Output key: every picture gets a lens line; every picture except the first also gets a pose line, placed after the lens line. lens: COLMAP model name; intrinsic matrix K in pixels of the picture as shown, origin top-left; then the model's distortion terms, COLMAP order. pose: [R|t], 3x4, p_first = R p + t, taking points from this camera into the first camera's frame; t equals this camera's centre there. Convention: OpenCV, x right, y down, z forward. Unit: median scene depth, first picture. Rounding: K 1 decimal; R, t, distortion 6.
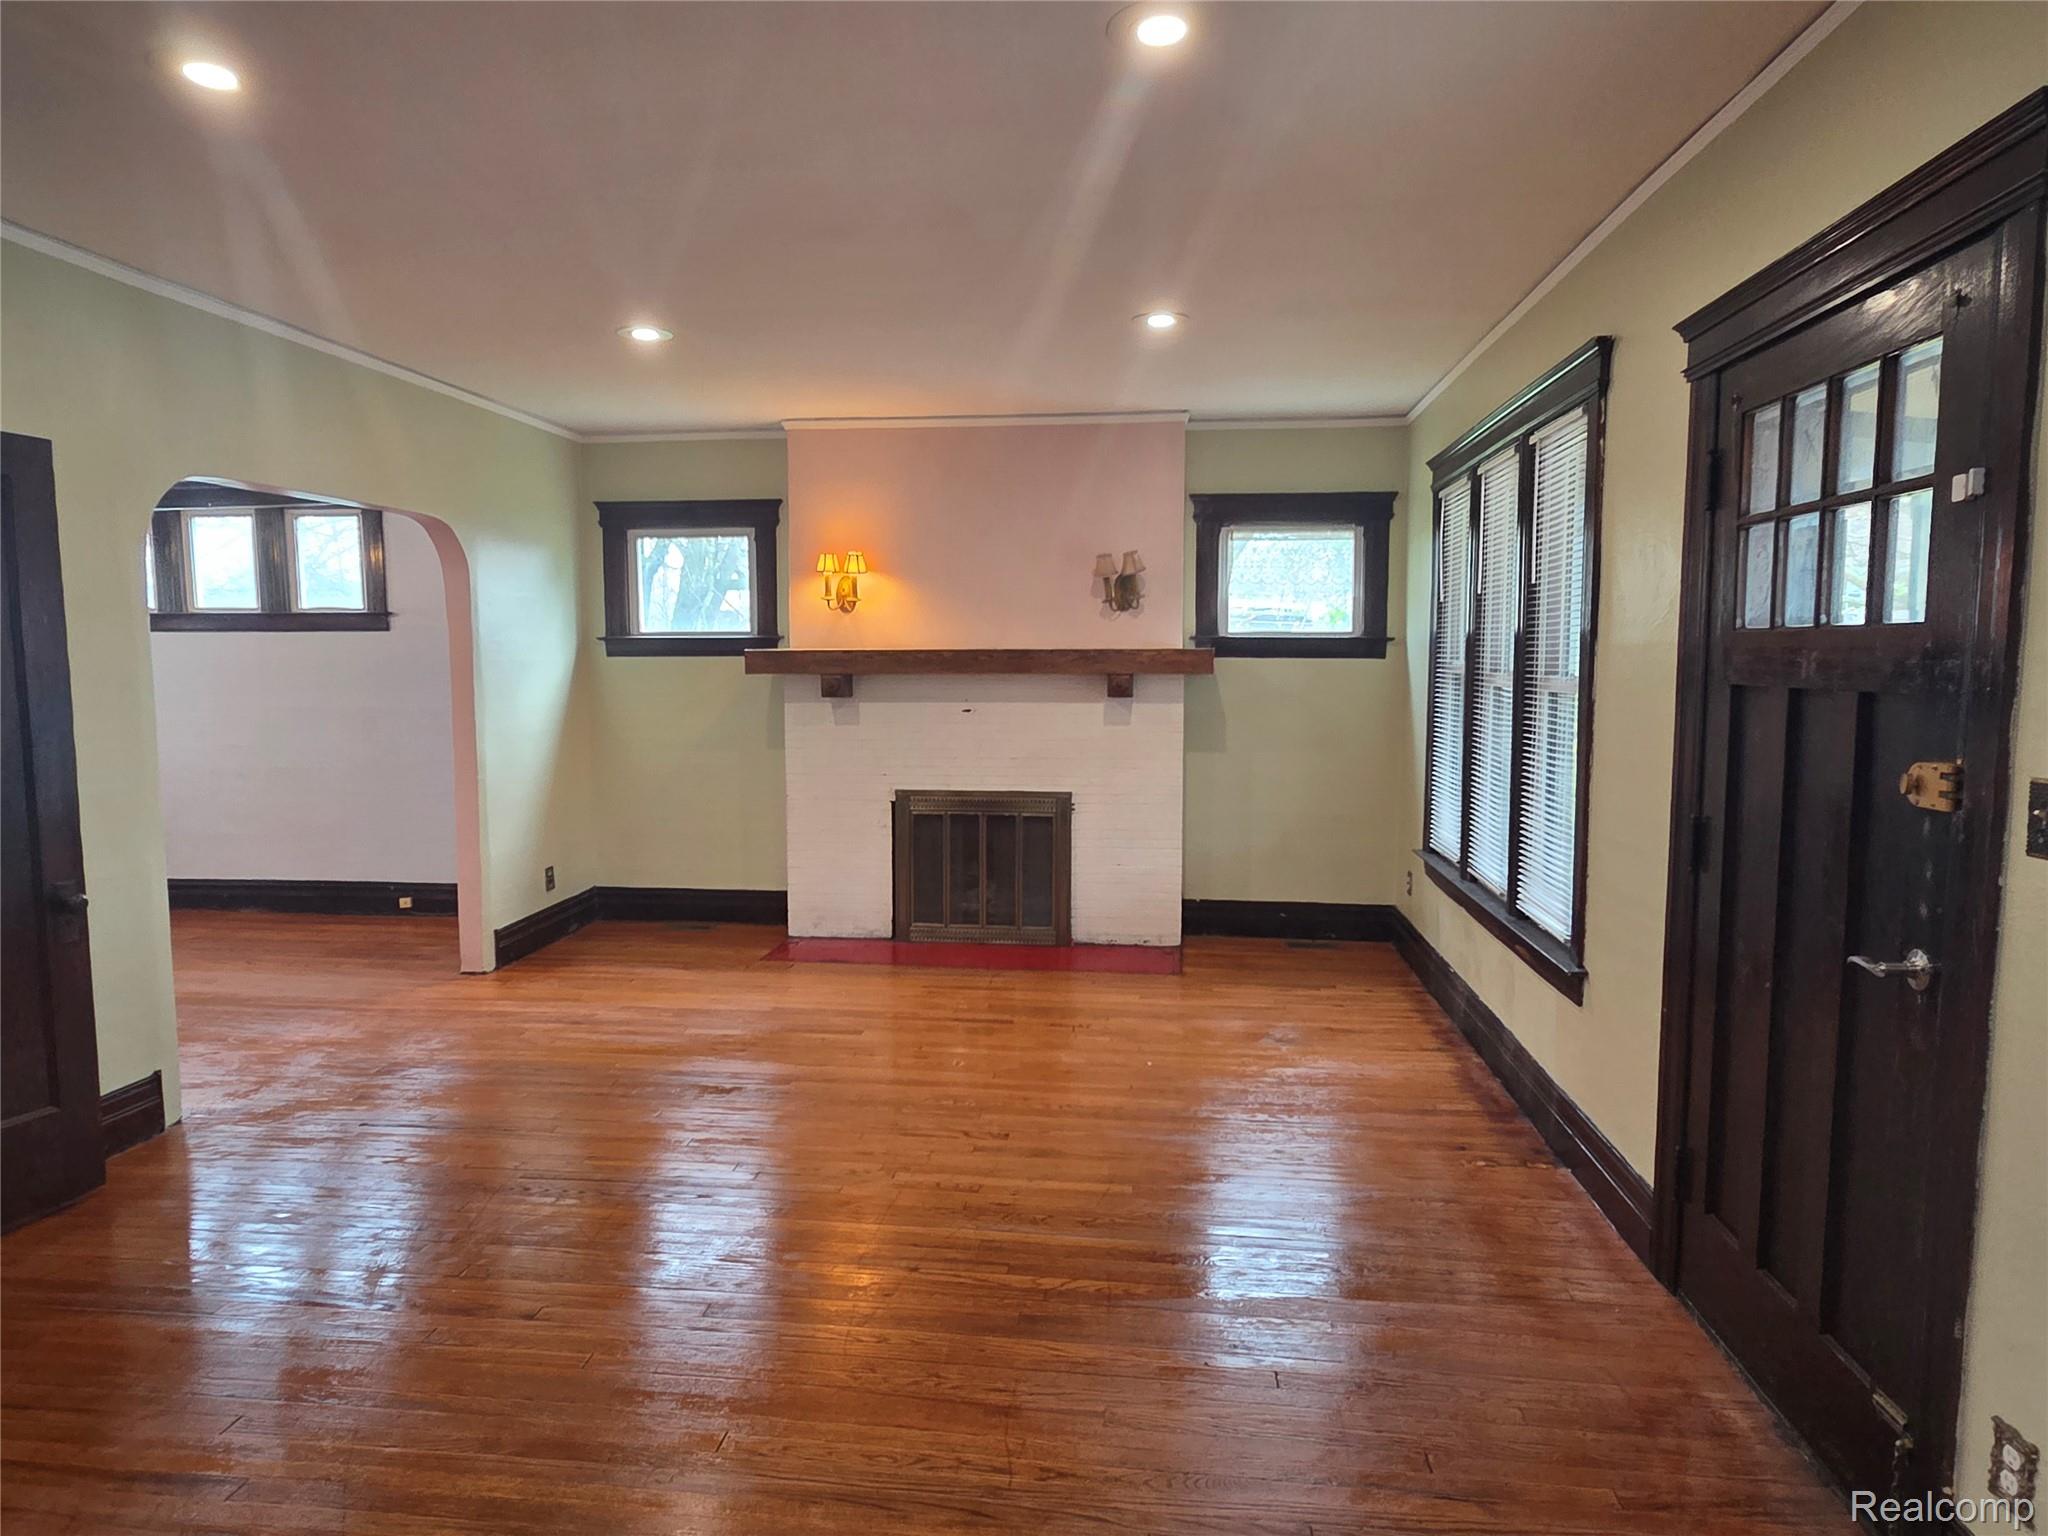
lens RADIAL K [[1222.3, 0, 1013.8], [0, 1222.3, 777.9], [0, 0, 1]] dist [0.002963, 0.000566]
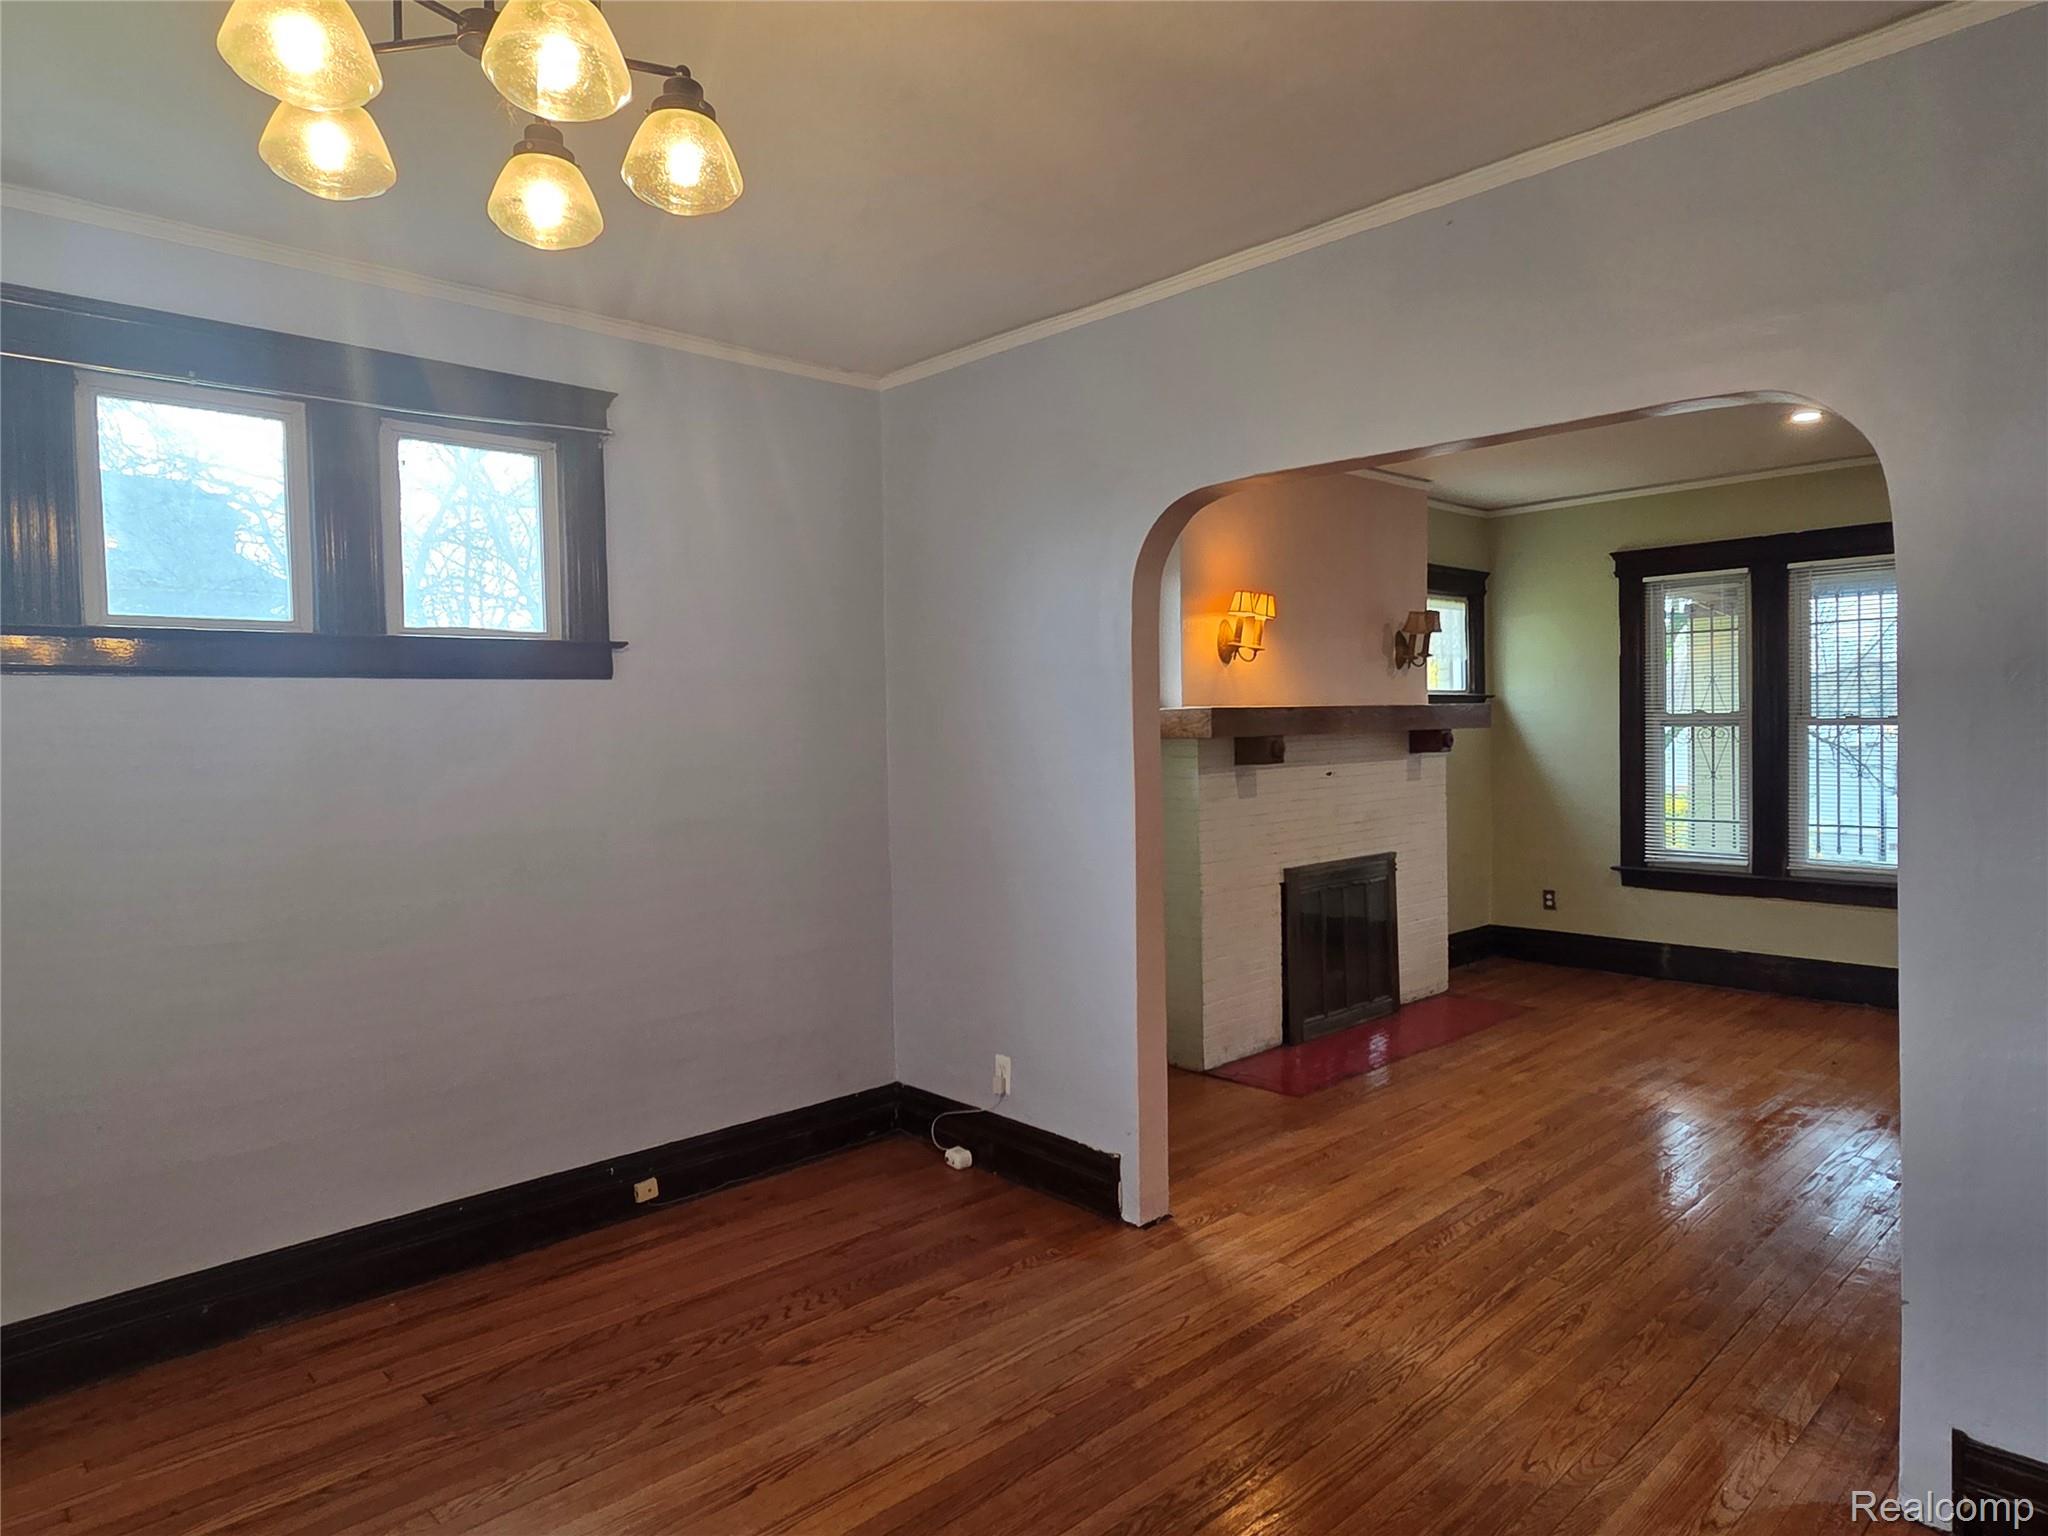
lens RADIAL K [[1222.3, 0, 1022.6], [0, 1222.3, 771.3], [0, 0, 1]] dist [0.002963, 0.000566]
pose [[0.645544, -0.040678, 0.762639, -0.869581], [0.094457, 0.995166, -0.026873, -0.053335], [-0.757860, 0.089384, 0.646266, 0.574161]]
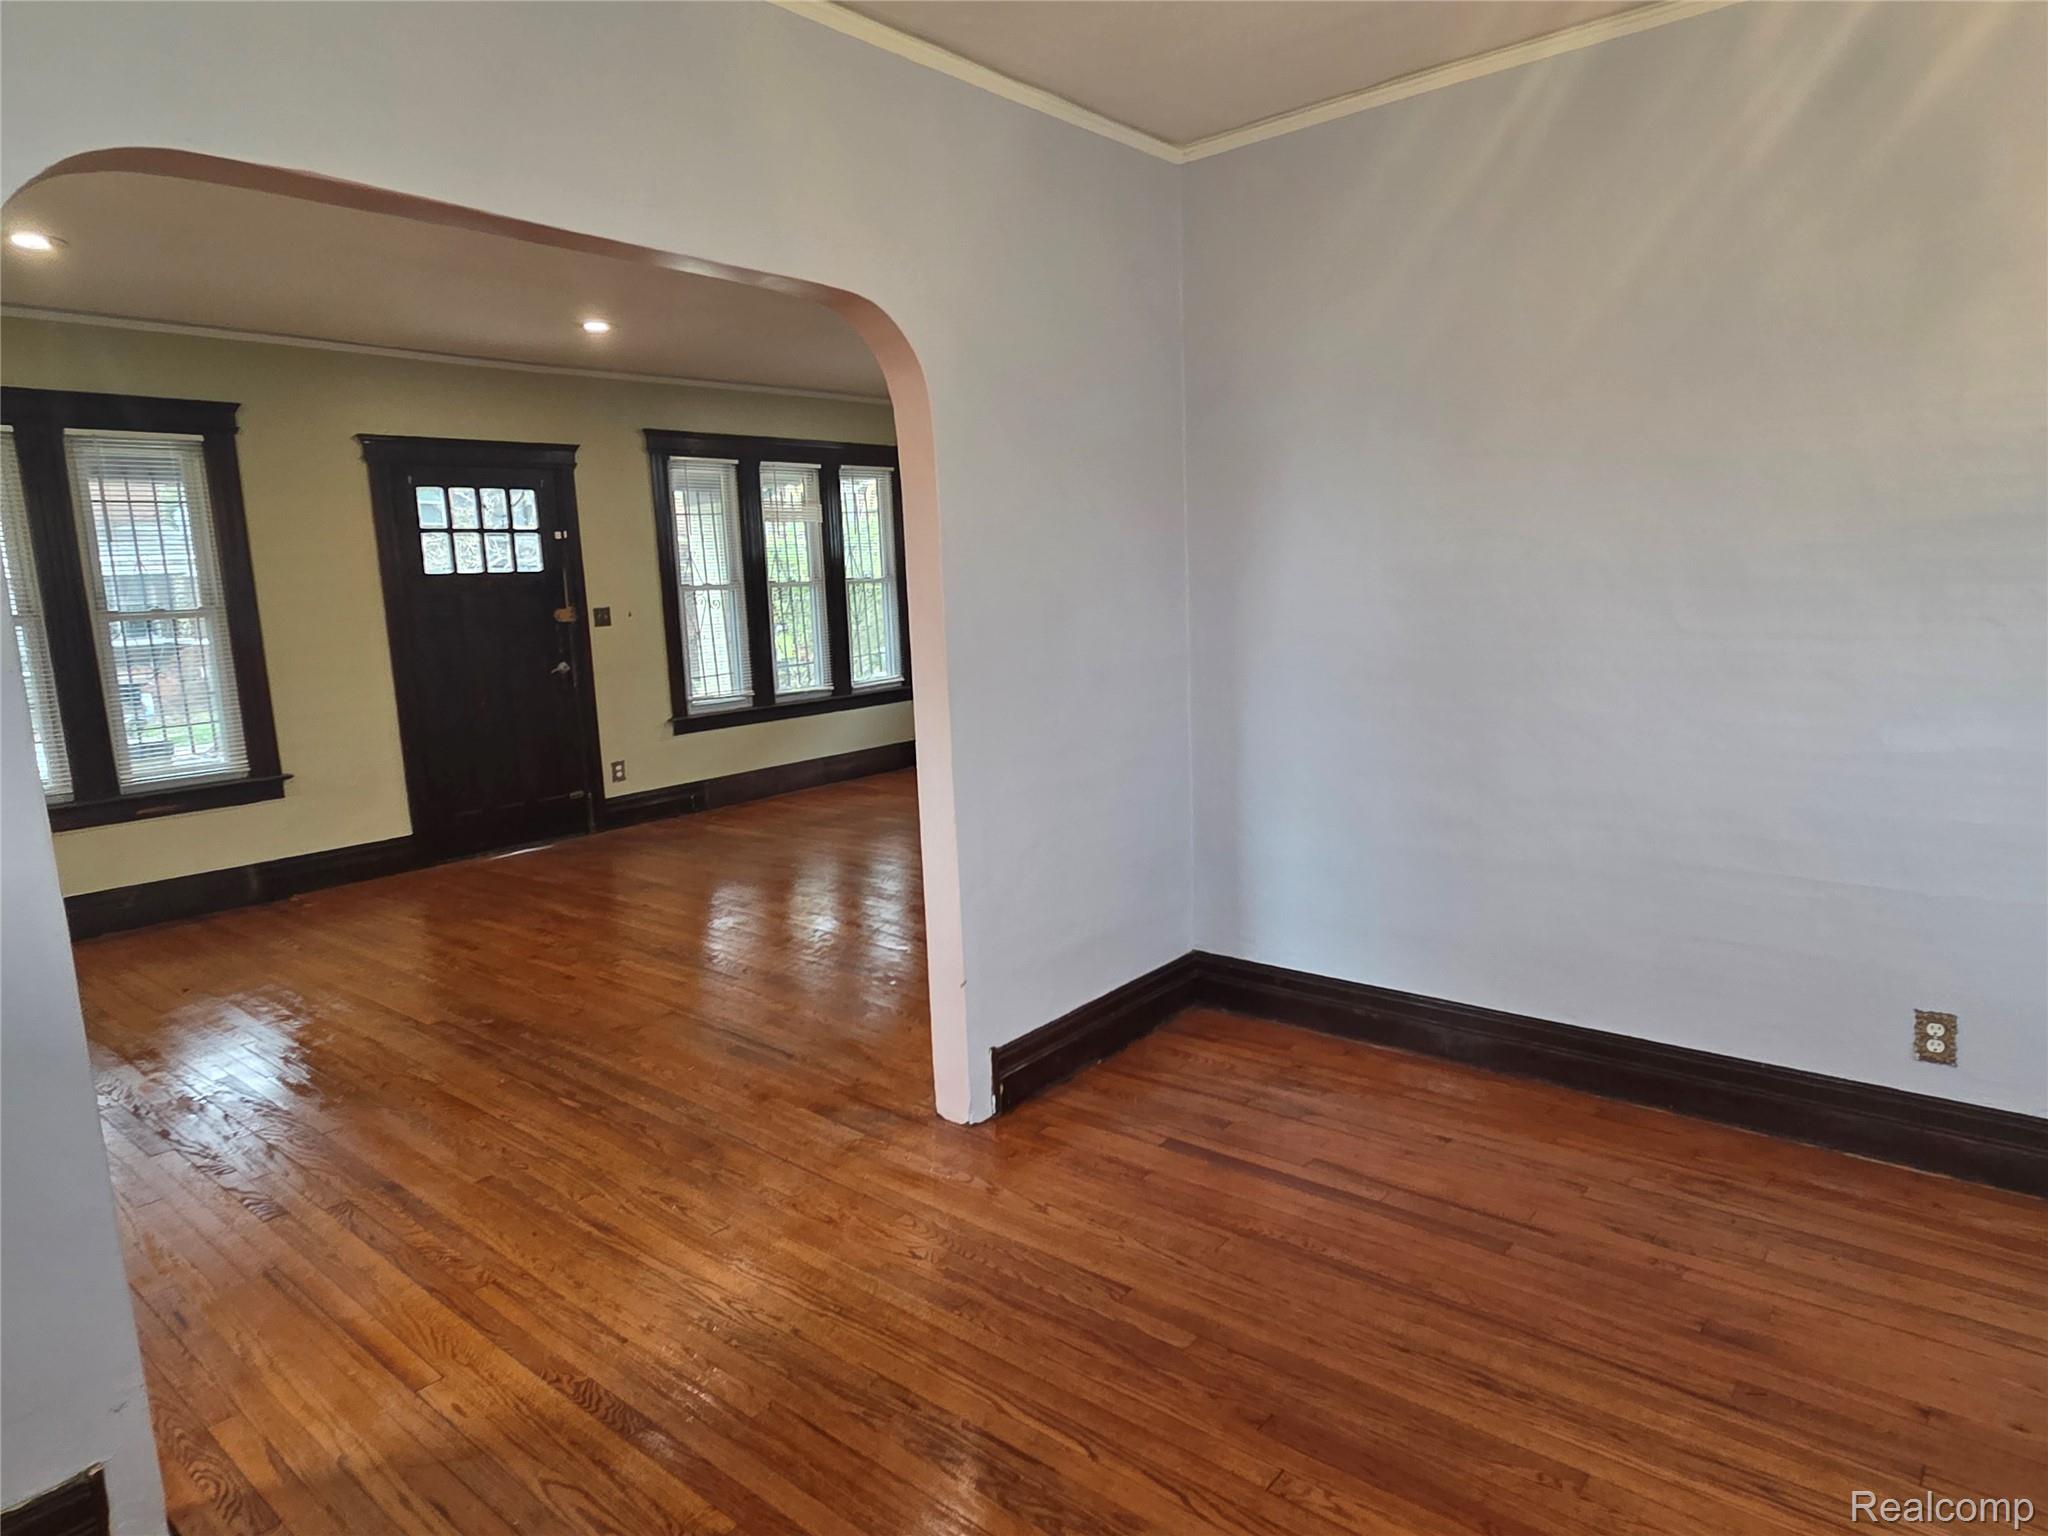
lens RADIAL K [[1222.3, 0, 1031.6], [0, 1222.3, 751.2], [0, 0, 1]] dist [0.002963, 0.000566]
pose [[-0.831720, -0.061691, 0.551757, -0.752499], [0.083804, 0.968470, 0.234610, -0.104876], [-0.548834, 0.241370, -0.800326, 0.994542]]
